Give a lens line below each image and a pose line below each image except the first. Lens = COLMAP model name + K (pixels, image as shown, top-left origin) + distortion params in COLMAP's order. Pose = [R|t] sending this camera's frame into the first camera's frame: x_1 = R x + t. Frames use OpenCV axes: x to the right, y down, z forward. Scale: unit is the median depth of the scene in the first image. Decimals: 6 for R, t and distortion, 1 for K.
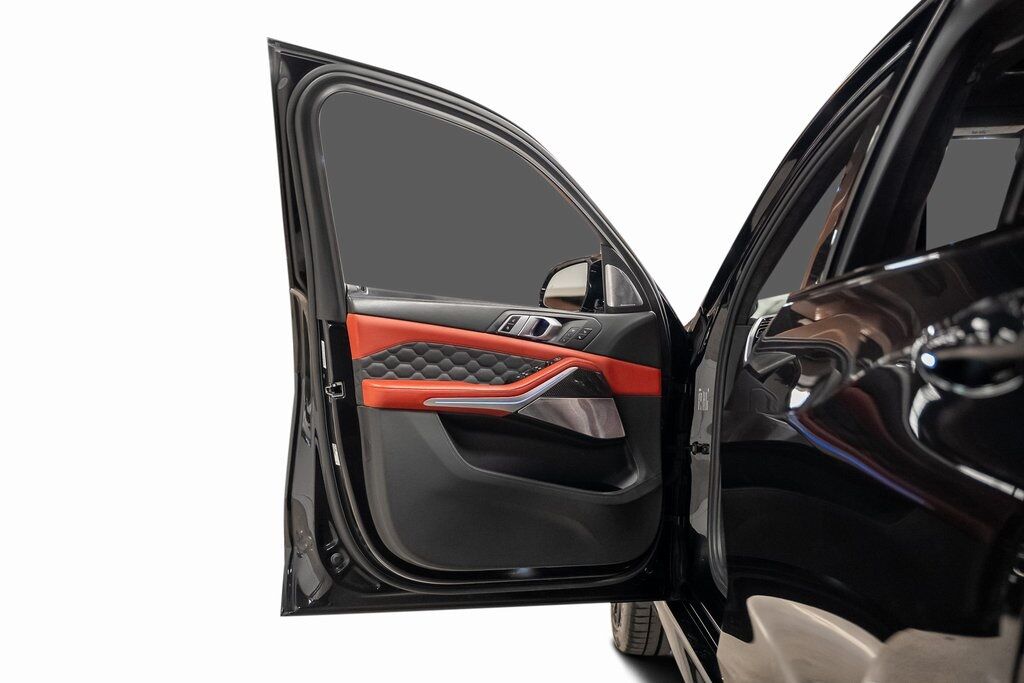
lens RADIAL K [[1034.6, 0, 510.5], [0, 1034.6, 341.2], [0, 0, 1]] dist [0.011228, 0.000000]
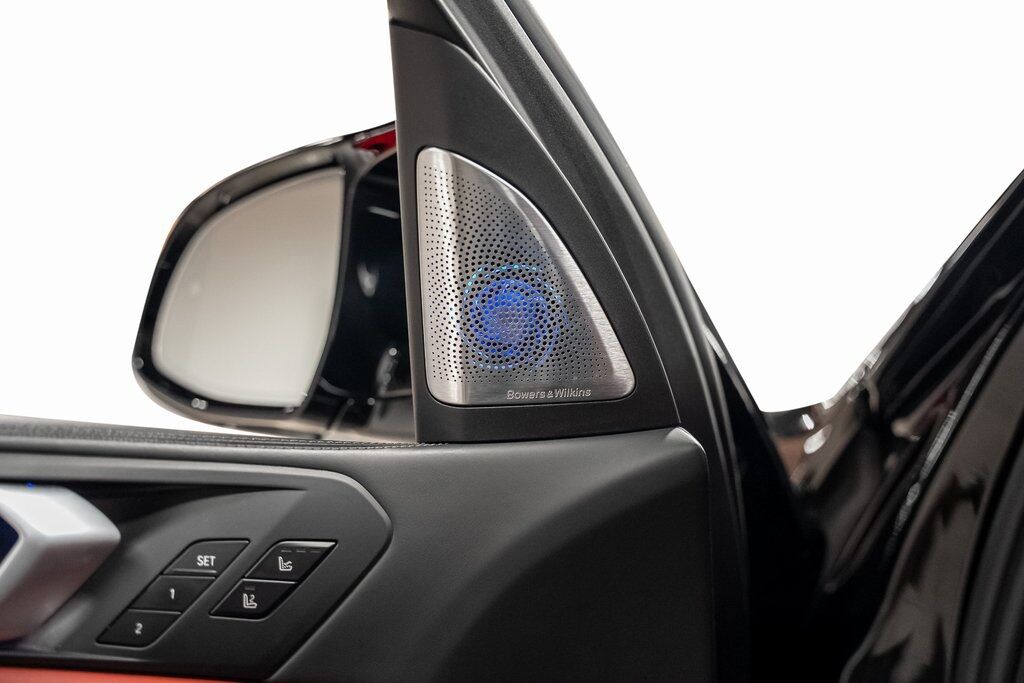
lens RADIAL K [[1297.2, 0, 513.6], [0, 1297.2, 340.2], [0, 0, 1]] dist [0.043773, 0.000000]
pose [[0.994022, 0.009354, 0.108775, 0.086567], [-0.008801, 0.999946, -0.005558, -0.043607], [-0.108821, 0.004567, 0.994051, 0.804675]]
